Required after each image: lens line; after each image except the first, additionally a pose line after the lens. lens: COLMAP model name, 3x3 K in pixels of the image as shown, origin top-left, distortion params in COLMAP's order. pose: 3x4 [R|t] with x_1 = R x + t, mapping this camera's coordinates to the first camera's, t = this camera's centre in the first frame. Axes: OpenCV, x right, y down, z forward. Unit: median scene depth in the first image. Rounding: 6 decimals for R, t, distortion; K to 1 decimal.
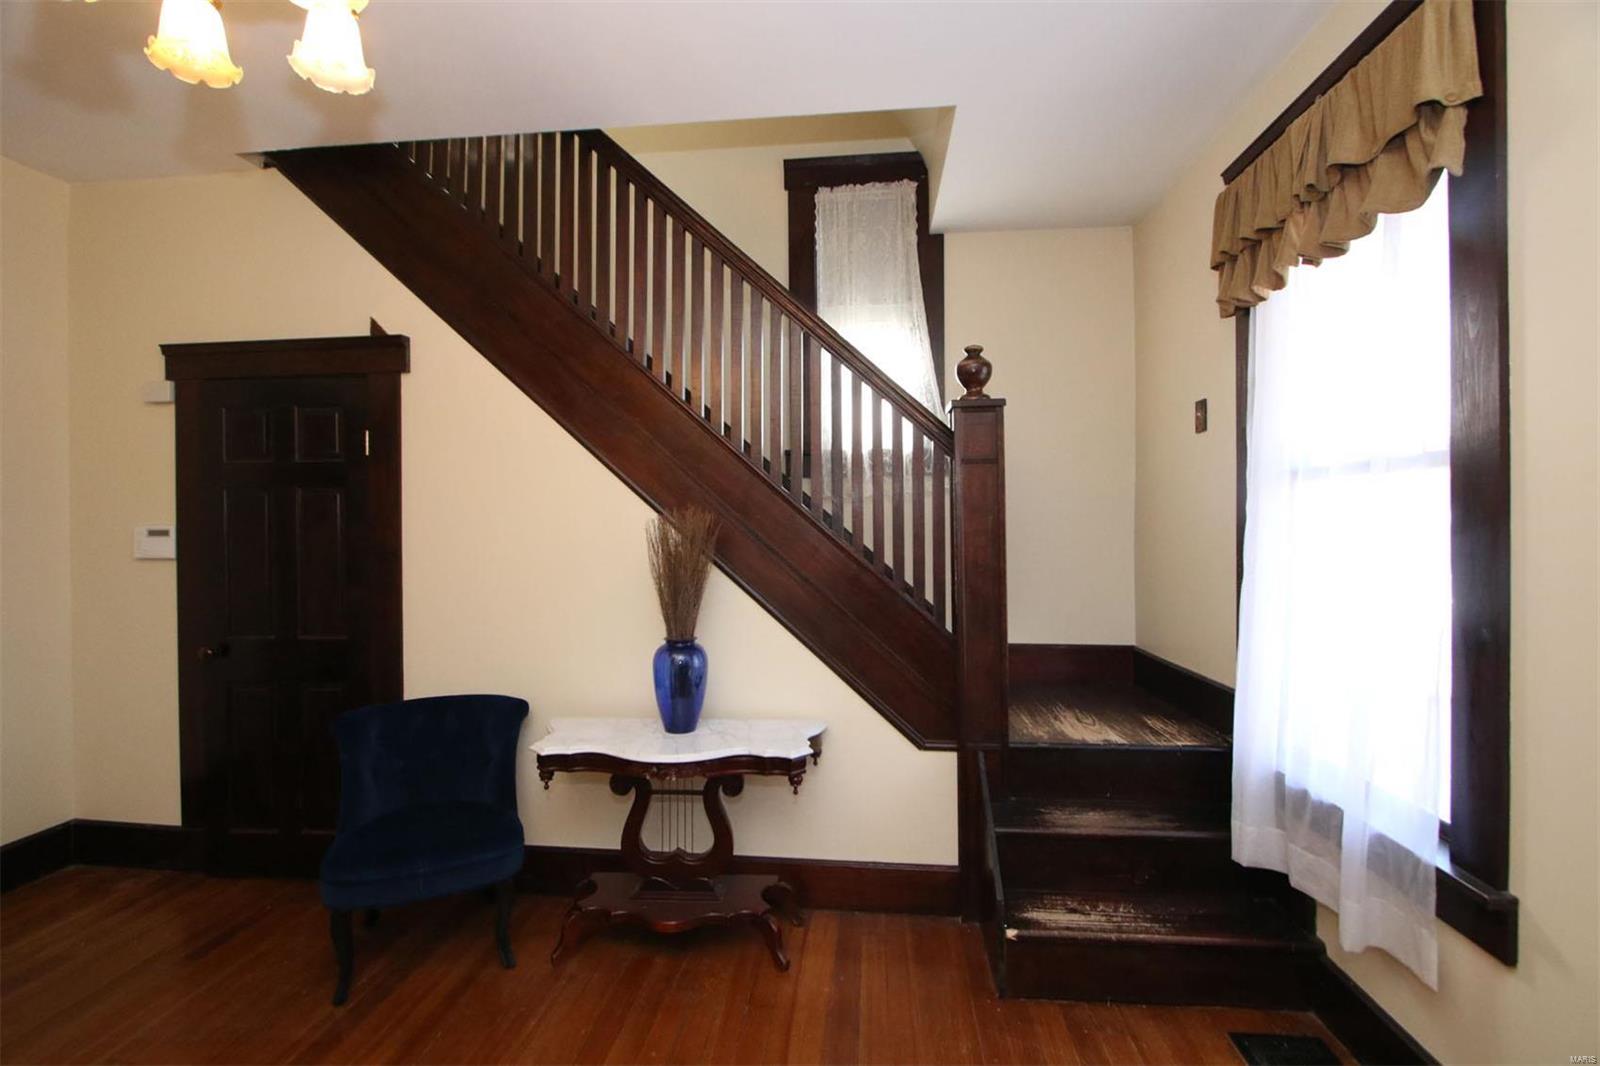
lens RADIAL K [[730.3, 0, 786.0], [0, 730.3, 528.5], [0, 0, 1]] dist [-0.010448, 0.000467]
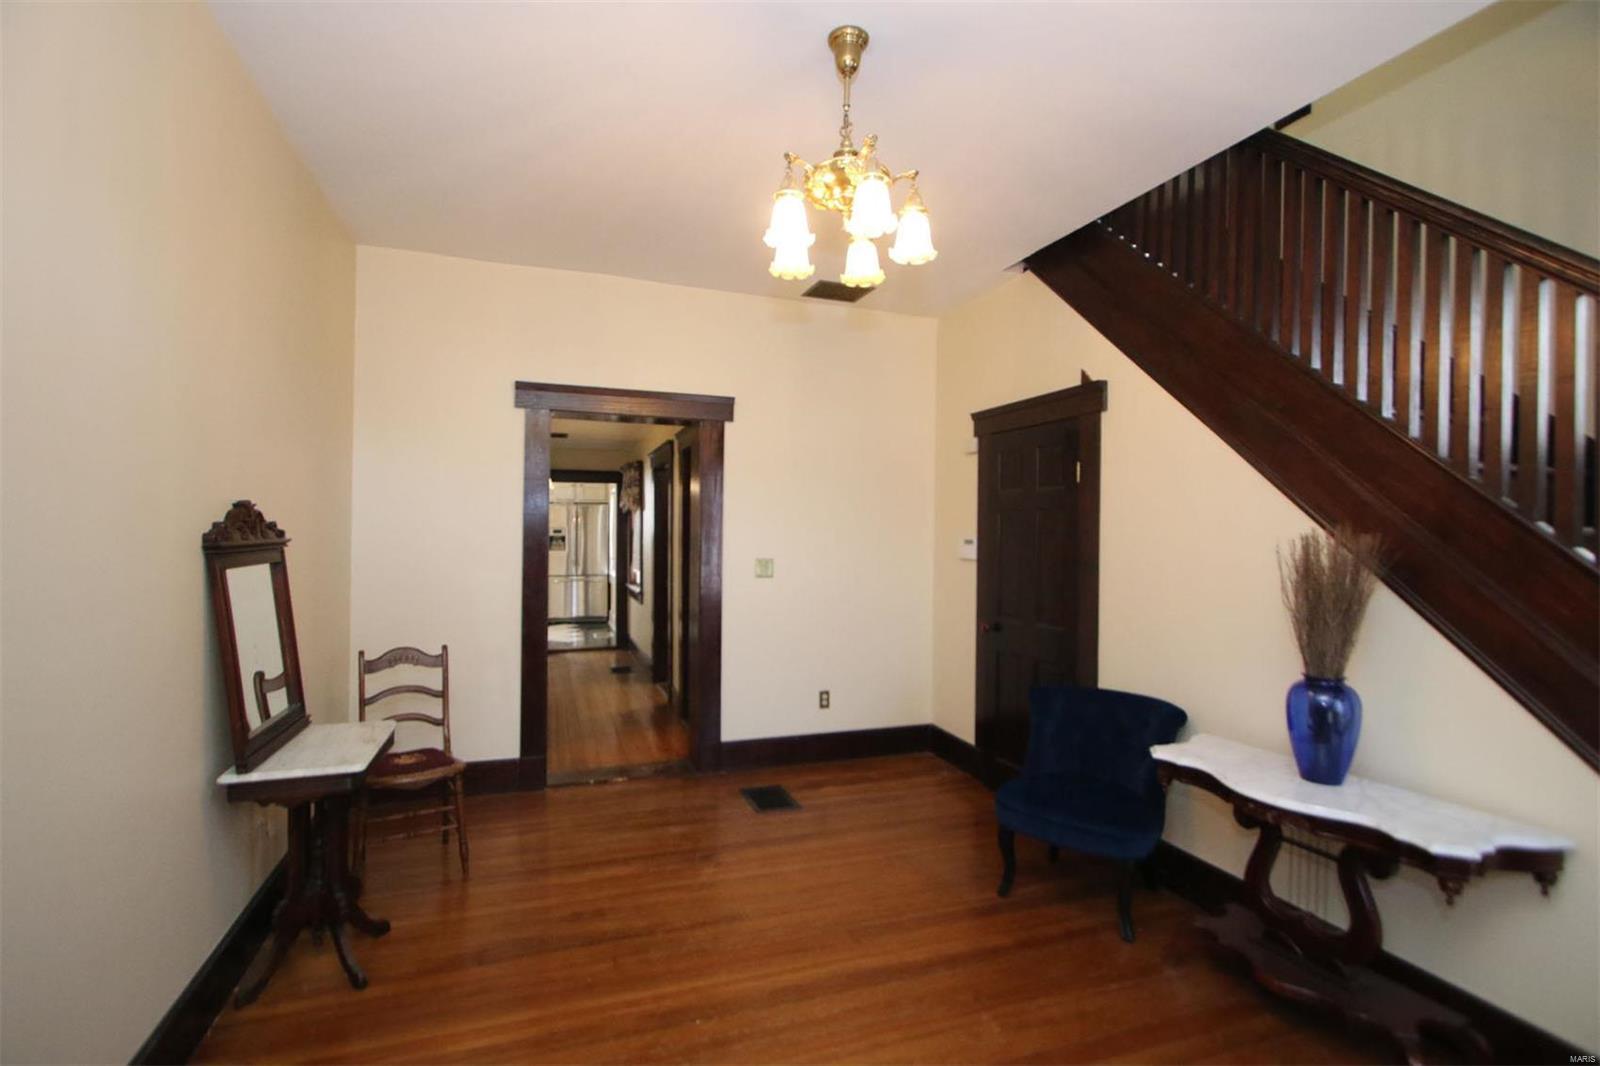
lens RADIAL K [[738.1, 0, 806.0], [0, 738.1, 532.5], [0, 0, 1]] dist [-0.001066, 0.000112]
pose [[0.445225, 0.012509, -0.895331, 0.380089], [-0.019690, 0.999797, 0.004177, -0.014722], [0.895202, 0.015770, 0.445381, 0.044959]]
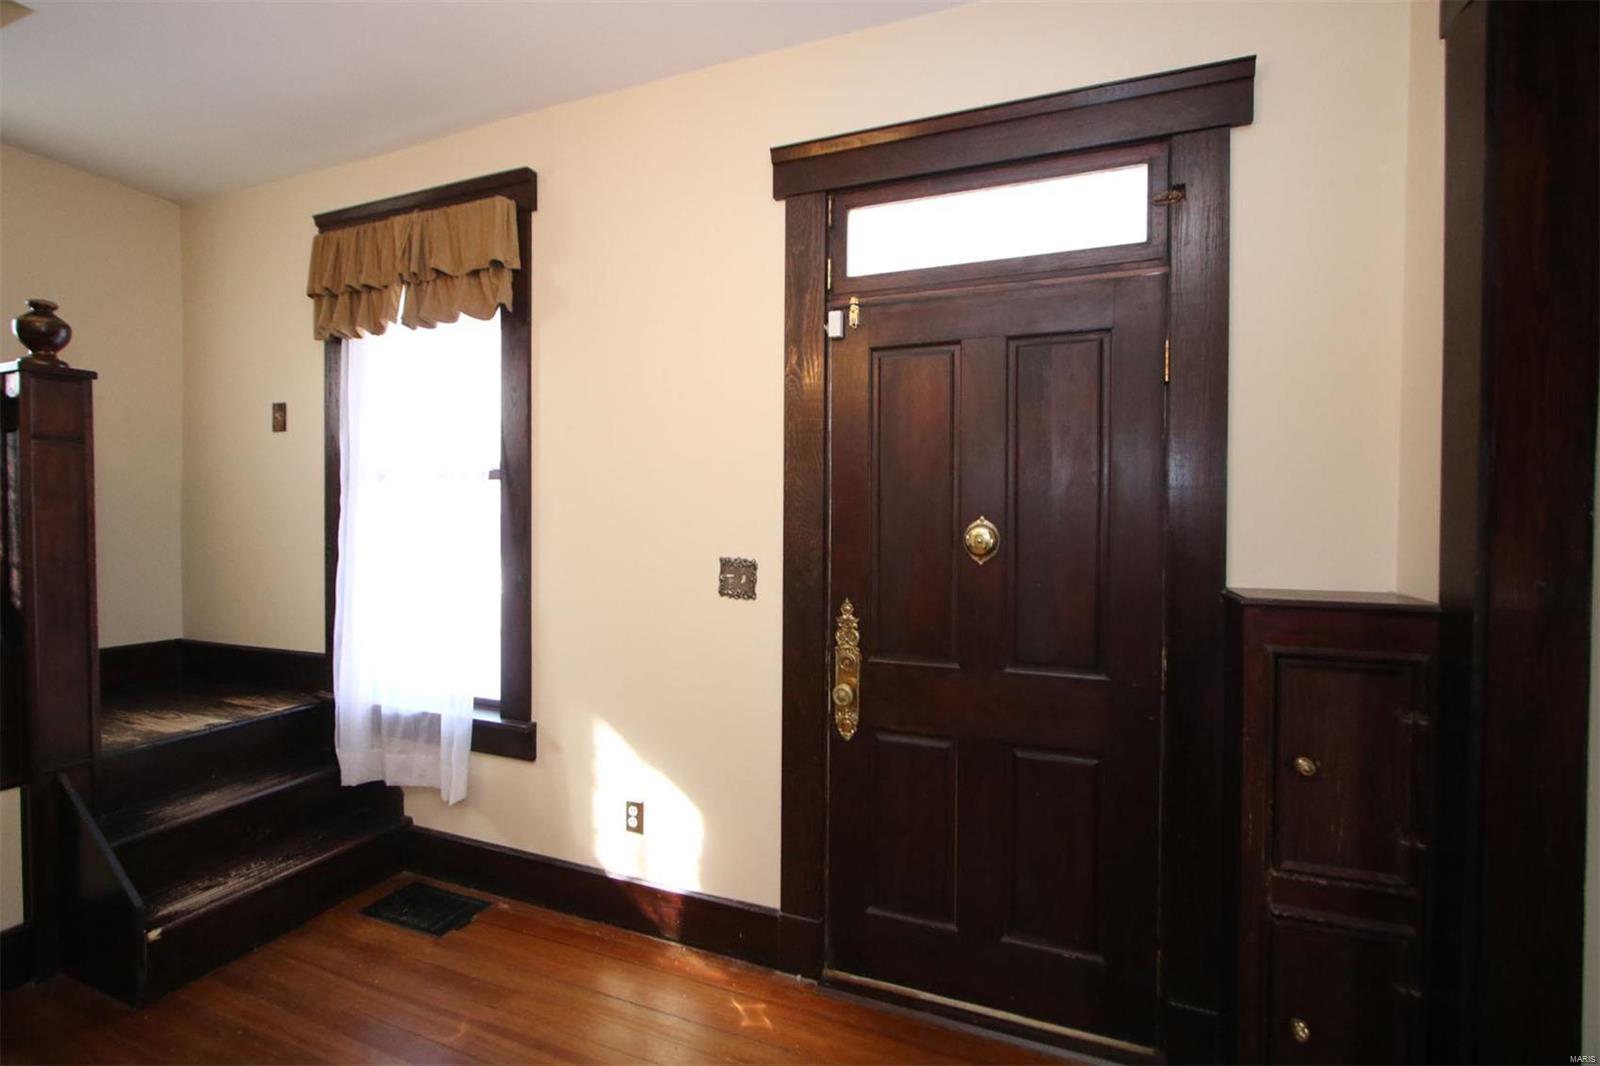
lens RADIAL K [[730.3, 0, 786.0], [0, 730.3, 528.5], [0, 0, 1]] dist [-0.010448, 0.000467]
pose [[0.281308, -0.007520, 0.959588, -0.331058], [-0.002142, 0.999962, 0.008464, 0.005392], [-0.959615, -0.004436, 0.281281, -0.068071]]
